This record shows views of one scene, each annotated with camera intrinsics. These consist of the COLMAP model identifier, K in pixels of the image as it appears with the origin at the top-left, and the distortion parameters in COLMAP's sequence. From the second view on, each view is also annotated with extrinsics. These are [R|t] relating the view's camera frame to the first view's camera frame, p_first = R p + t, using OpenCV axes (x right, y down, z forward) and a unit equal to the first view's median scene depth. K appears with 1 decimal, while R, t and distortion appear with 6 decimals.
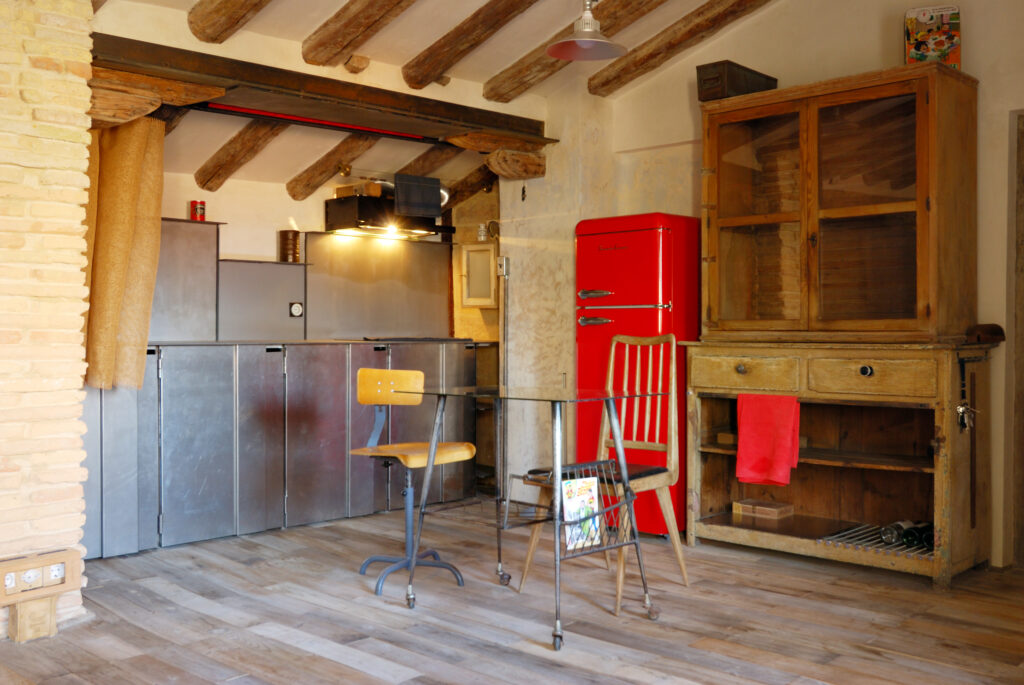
lens RADIAL K [[968.5, 0, 526.3], [0, 968.5, 339.6], [0, 0, 1]] dist [0.018862, -0.024622]
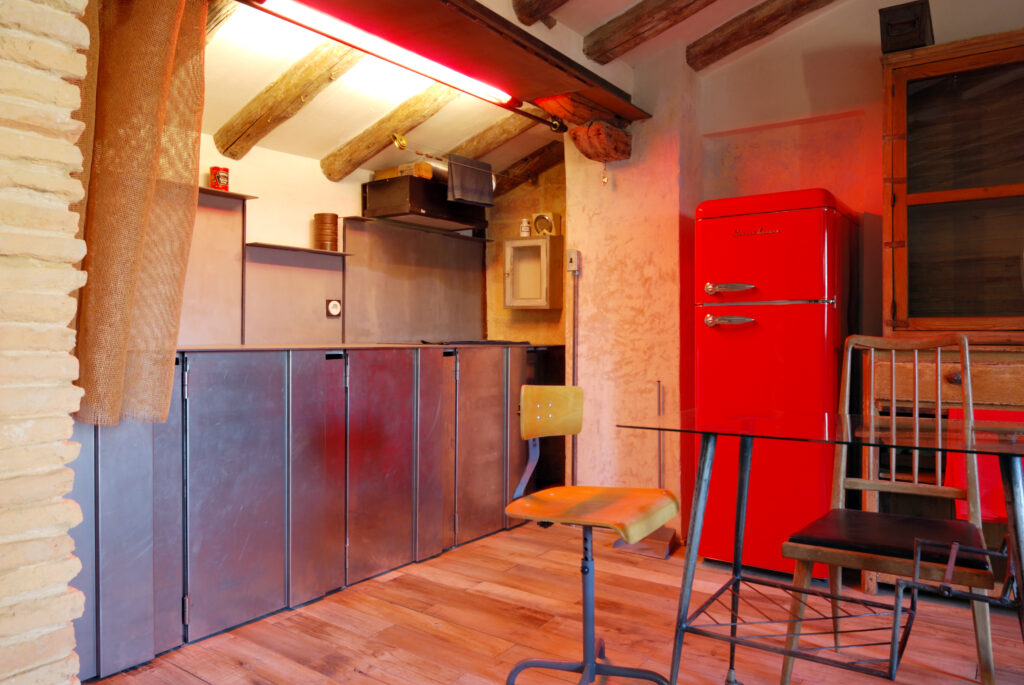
lens RADIAL K [[708.9, 0, 527.0], [0, 708.9, 339.5], [0, 0, 1]] dist [0.021922, -0.034040]
pose [[0.986830, -0.001200, 0.161759, -0.217226], [0.002102, 0.999983, -0.005405, 0.000534], [-0.161750, 0.005674, 0.986815, 0.456545]]
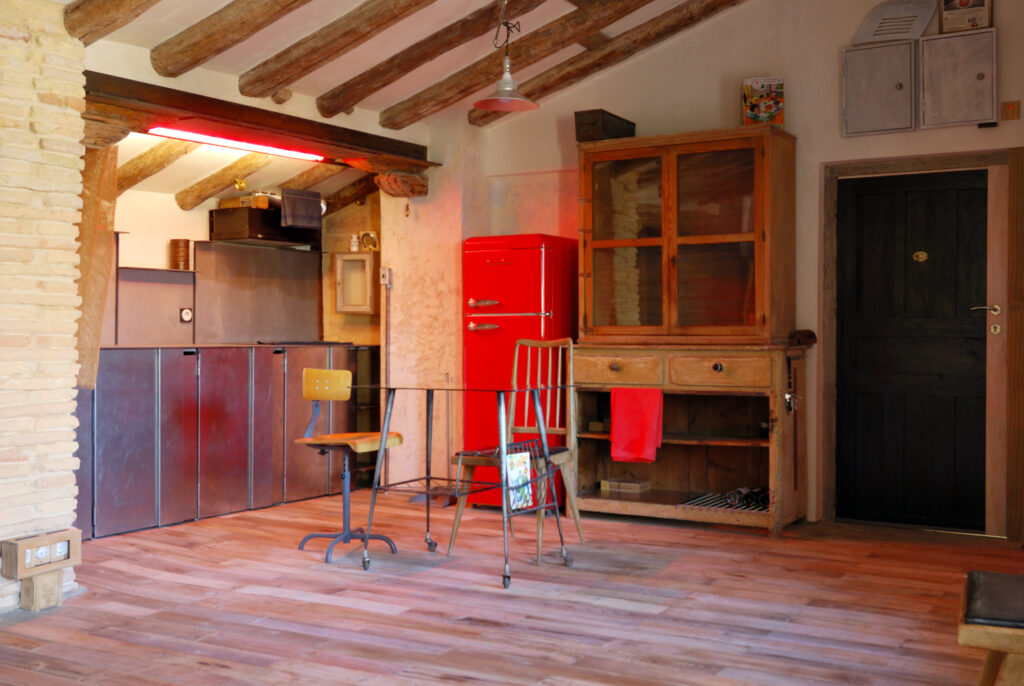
lens RADIAL K [[1045.8, 0, 517.0], [0, 1045.8, 340.4], [0, 0, 1]] dist [0.034614, -0.038840]
pose [[0.975758, -0.001424, 0.218849, -0.173659], [0.002141, 0.999993, -0.003036, 0.000997], [-0.218843, 0.003431, 0.975754, -0.231411]]
